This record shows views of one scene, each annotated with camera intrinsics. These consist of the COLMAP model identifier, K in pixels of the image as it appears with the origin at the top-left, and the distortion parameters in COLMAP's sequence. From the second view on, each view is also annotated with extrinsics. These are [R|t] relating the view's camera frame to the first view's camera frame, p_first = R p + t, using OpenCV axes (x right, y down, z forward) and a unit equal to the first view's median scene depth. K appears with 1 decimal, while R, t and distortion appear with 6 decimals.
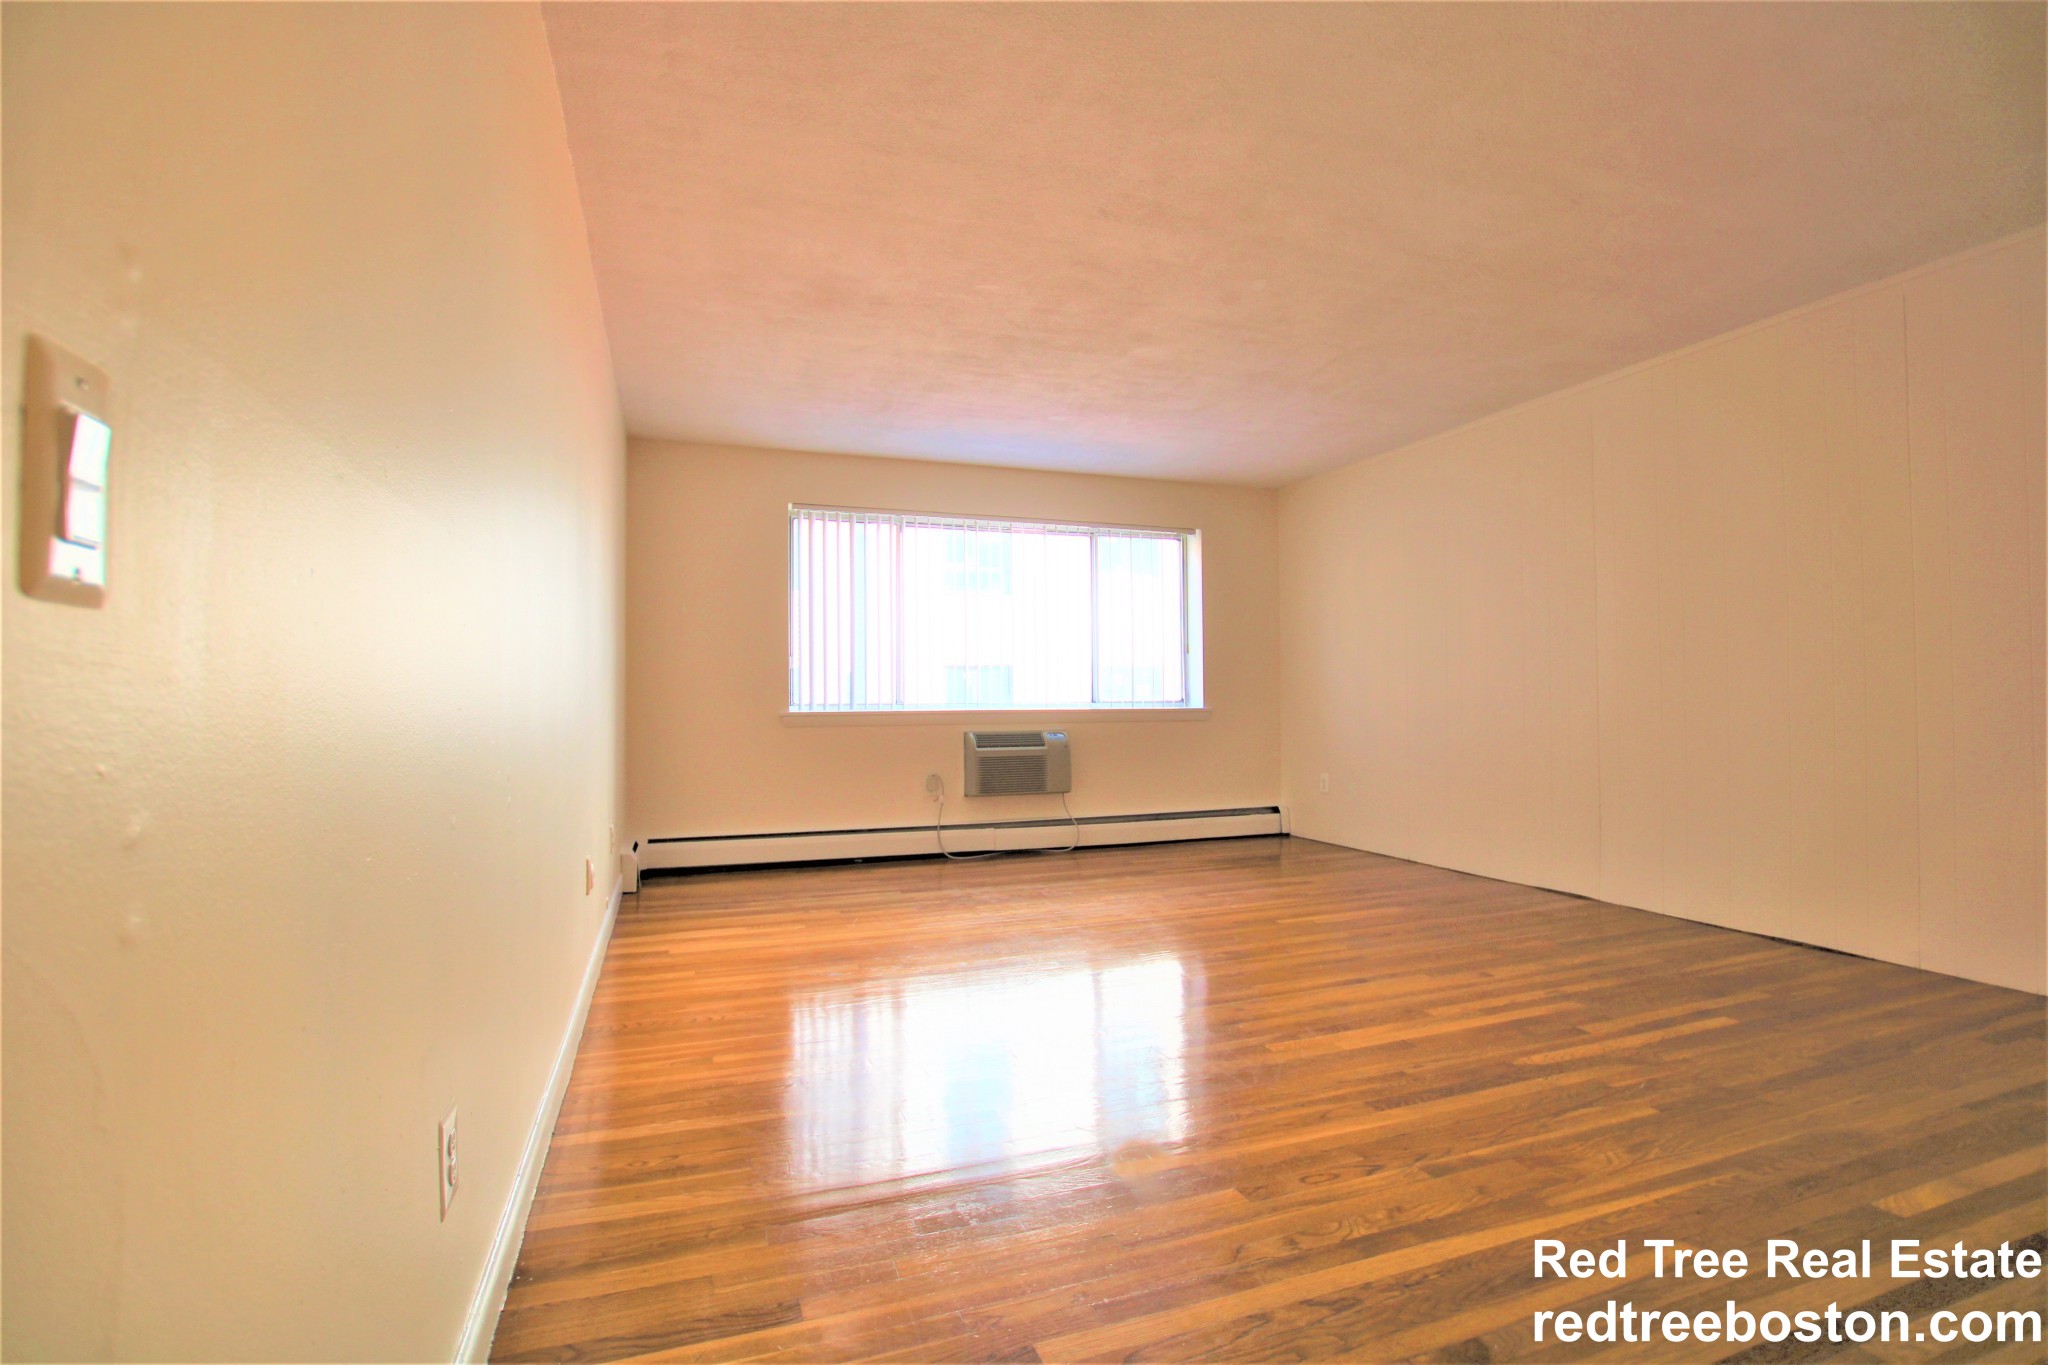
lens RADIAL K [[957.9, 0, 1024.0], [0, 957.9, 682.5], [0, 0, 1]] dist [-0.026216, 0.000485]
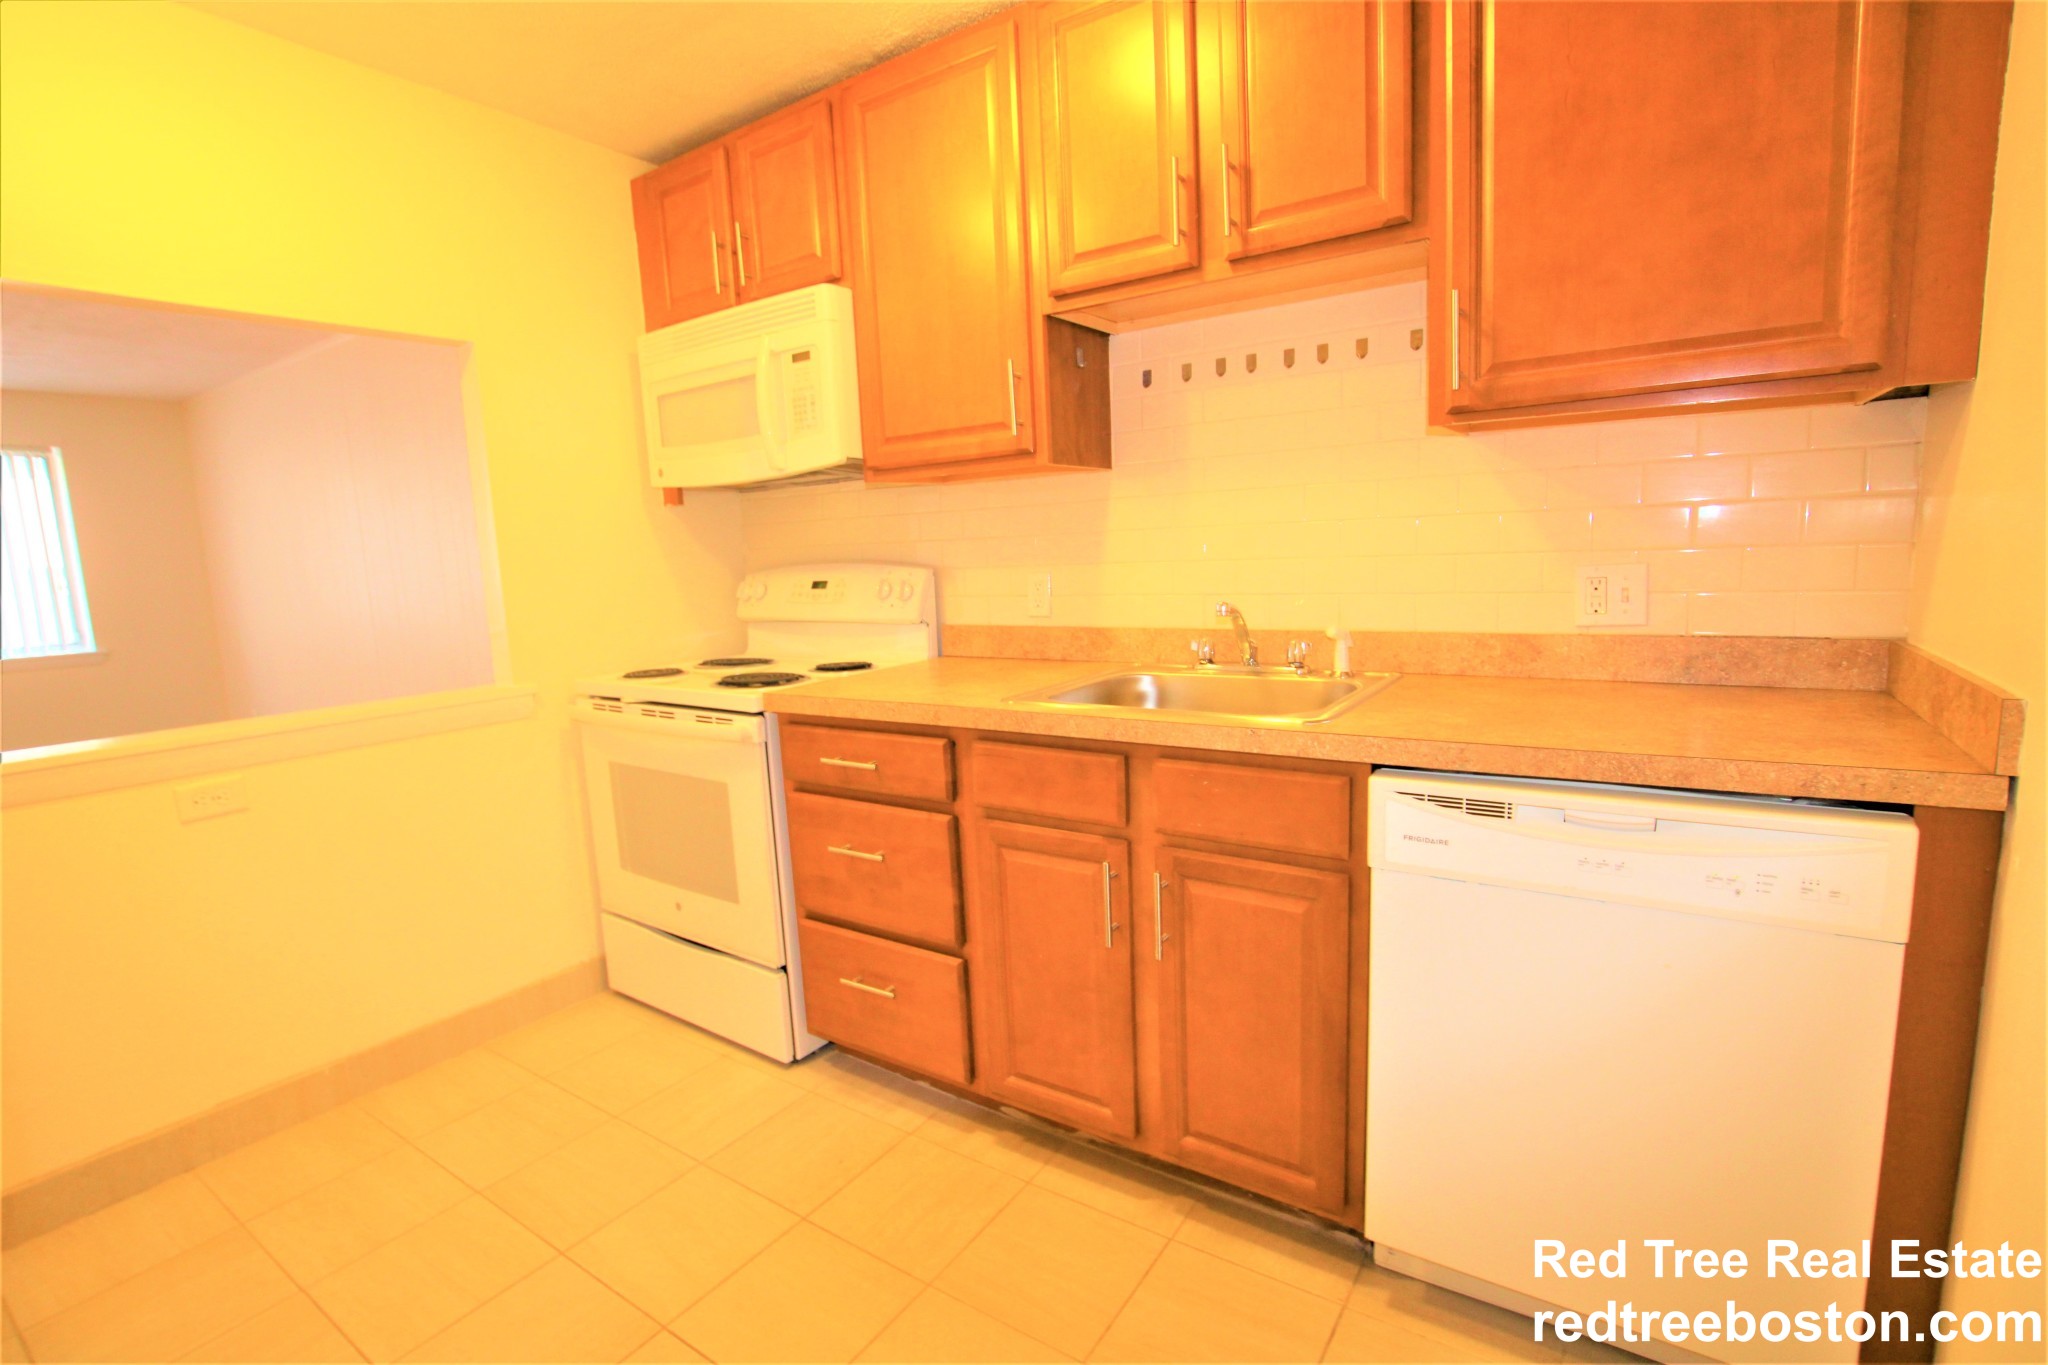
lens RADIAL K [[936.2, 0, 1024.0], [0, 936.2, 682.5], [0, 0, 1]] dist [-0.027084, -0.000248]
pose [[0.810989, -0.106732, 0.575244, 0.985875], [0.025332, 0.988703, 0.147732, -0.121071], [-0.584513, -0.105237, 0.804531, -0.535048]]
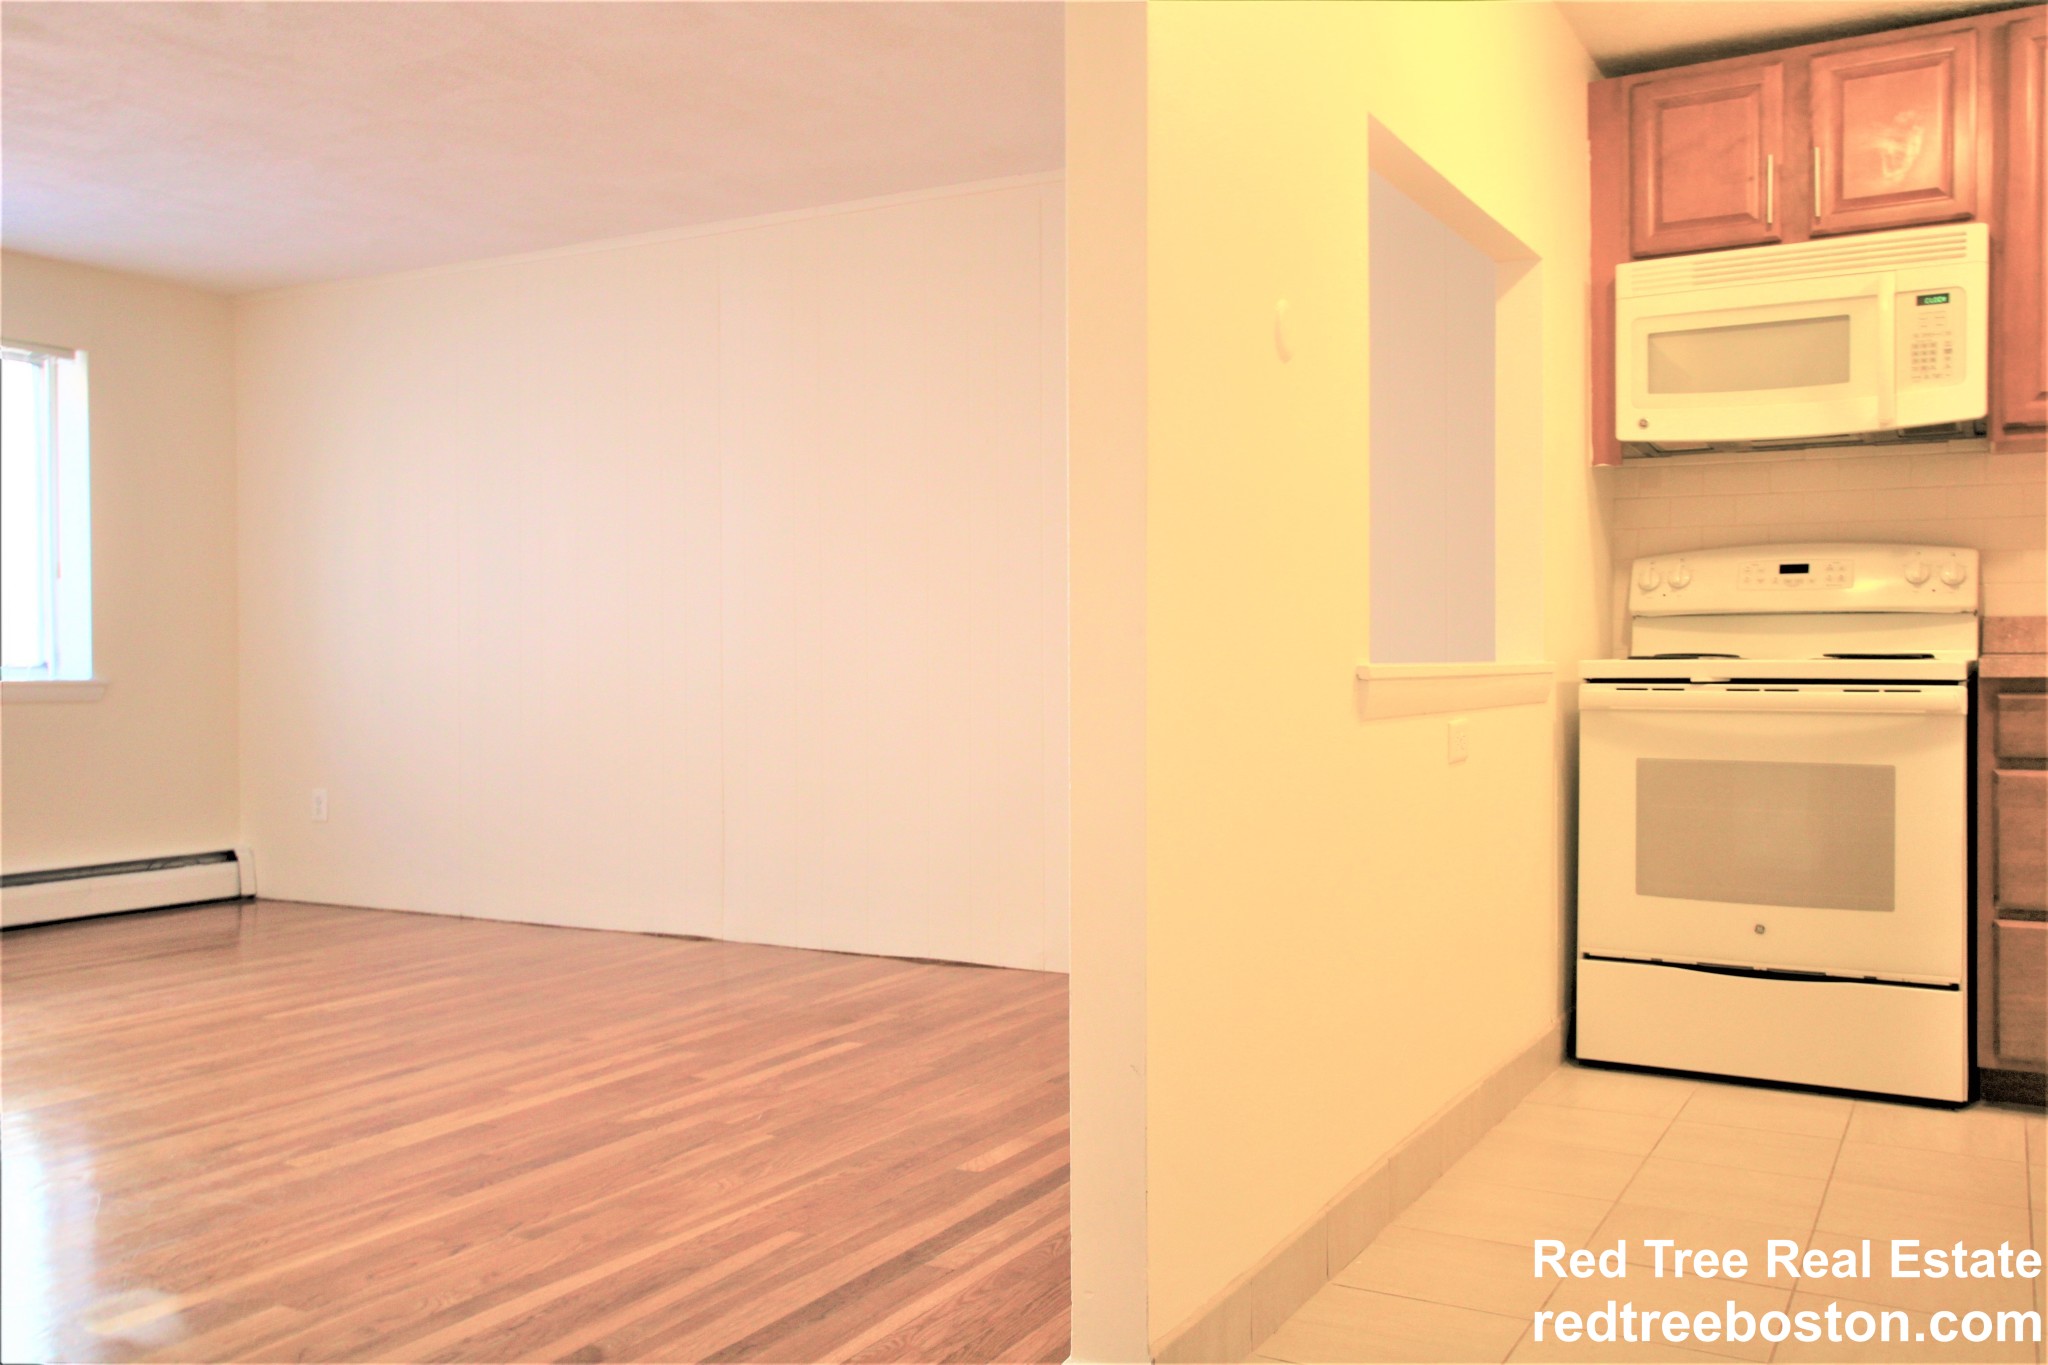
lens RADIAL K [[1733.6, 0, 1024.0], [0, 1733.6, 682.5], [0, 0, 1]] dist [0.003584, 0.007022]
pose [[0.758160, -0.002443, 0.652064, -0.164003], [-0.014362, 0.999688, 0.020444, 0.001853], [-0.651911, -0.024865, 0.757888, -0.299148]]
